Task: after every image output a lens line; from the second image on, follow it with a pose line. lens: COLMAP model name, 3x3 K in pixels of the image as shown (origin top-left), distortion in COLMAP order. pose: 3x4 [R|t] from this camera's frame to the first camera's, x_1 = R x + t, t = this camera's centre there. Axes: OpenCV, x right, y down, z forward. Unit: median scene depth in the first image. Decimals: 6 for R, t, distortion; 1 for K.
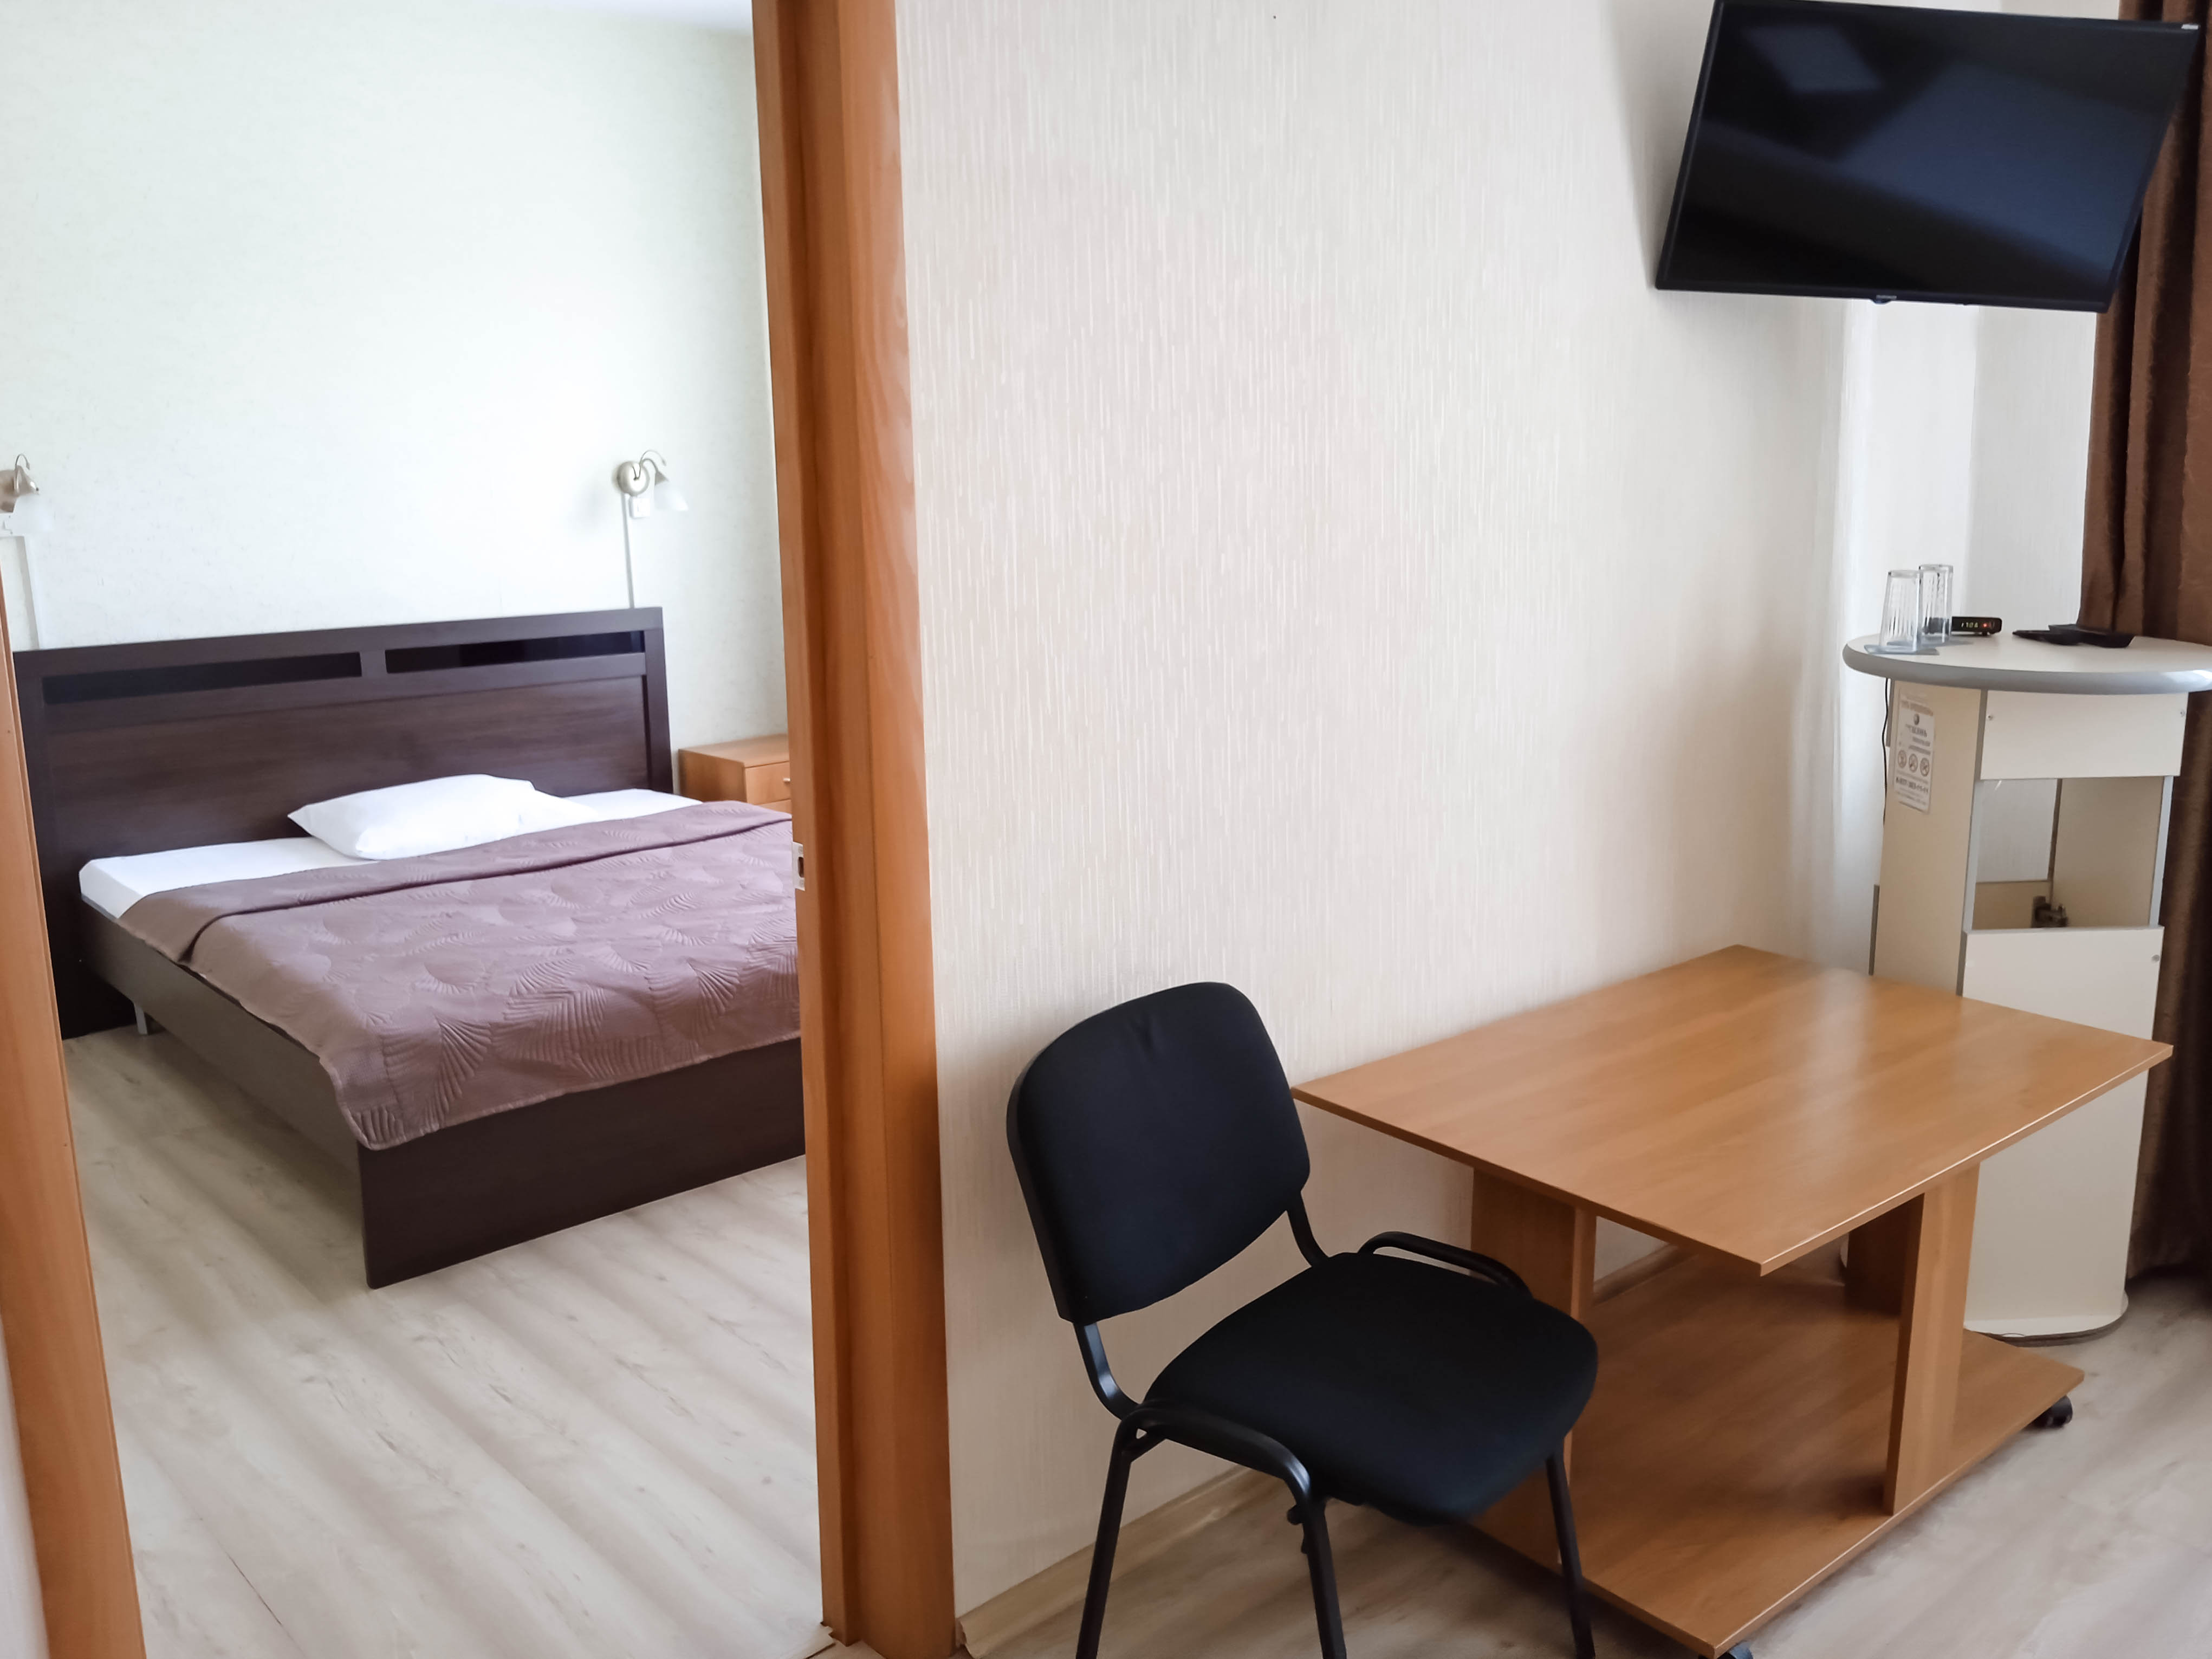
lens RADIAL K [[1853.5, 0, 1106.0], [0, 1853.5, 829.5], [0, 0, 1]] dist [0.111212, -0.197073]
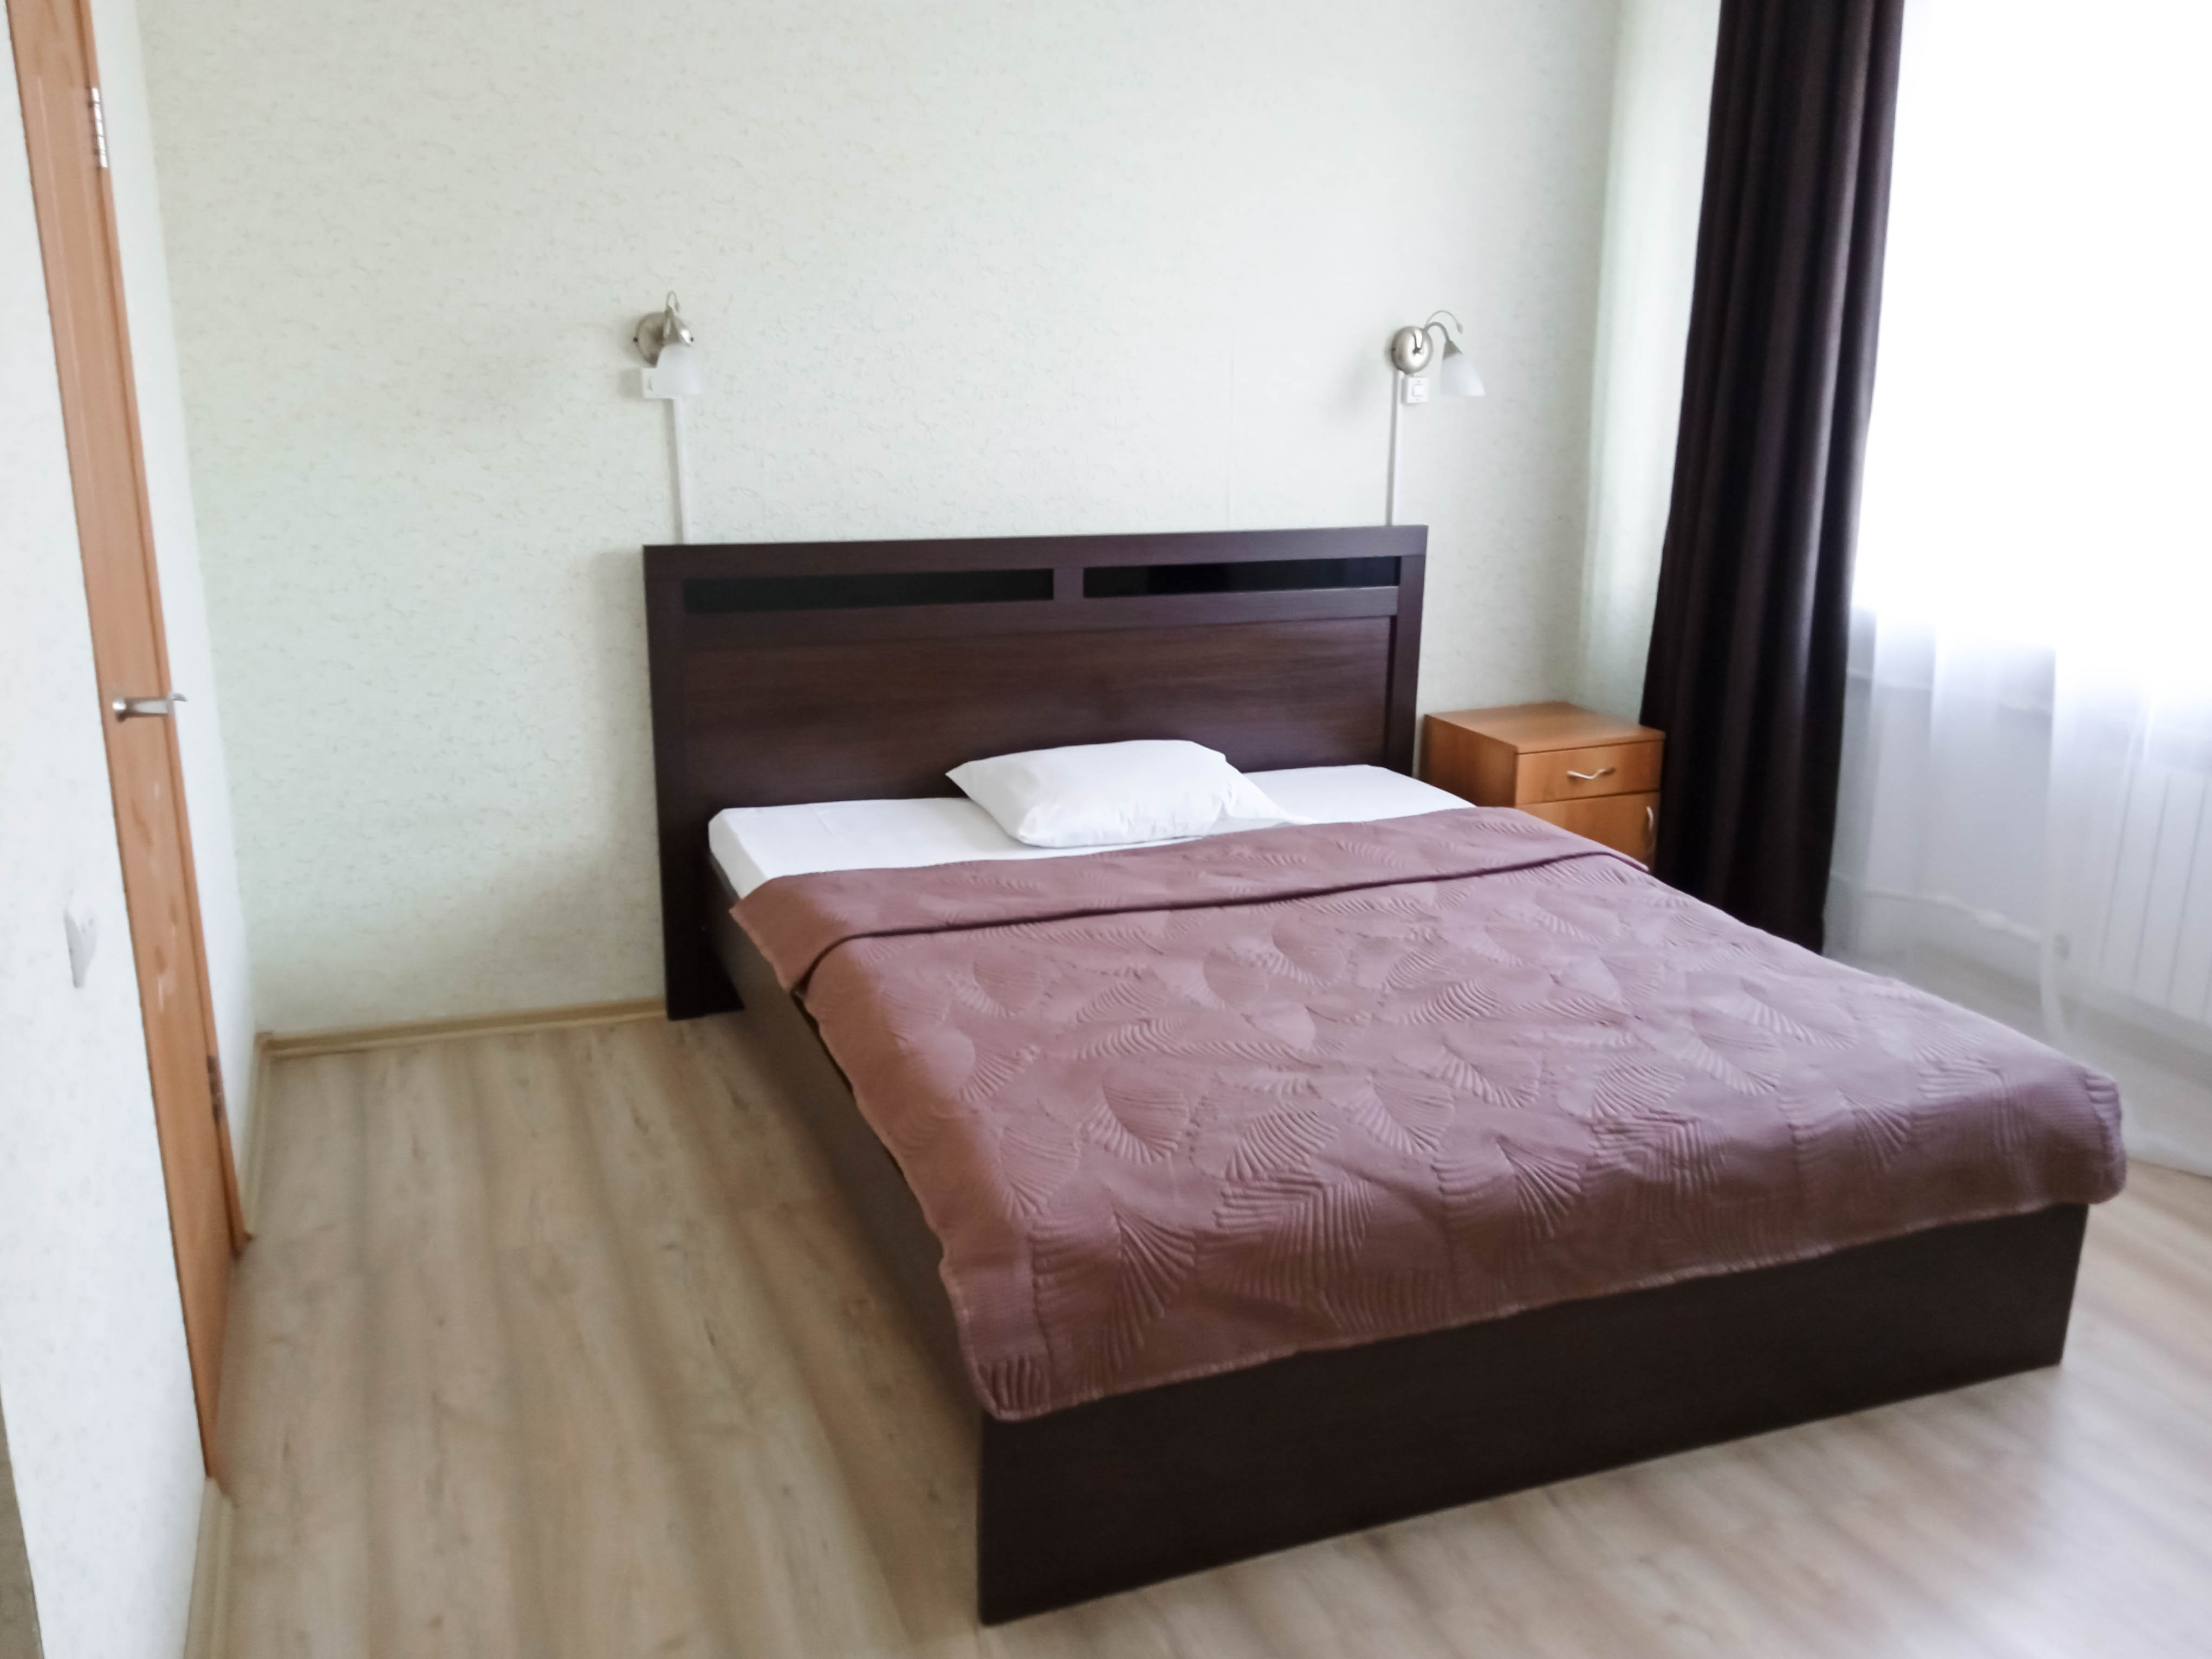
lens RADIAL K [[1853.5, 0, 1106.0], [0, 1853.5, 829.5], [0, 0, 1]] dist [0.111212, -0.197073]
pose [[0.938621, 0.115263, -0.325122, -0.144028], [-0.095820, 0.992550, 0.075250, -0.059443], [0.331373, -0.039478, 0.942673, 0.348764]]
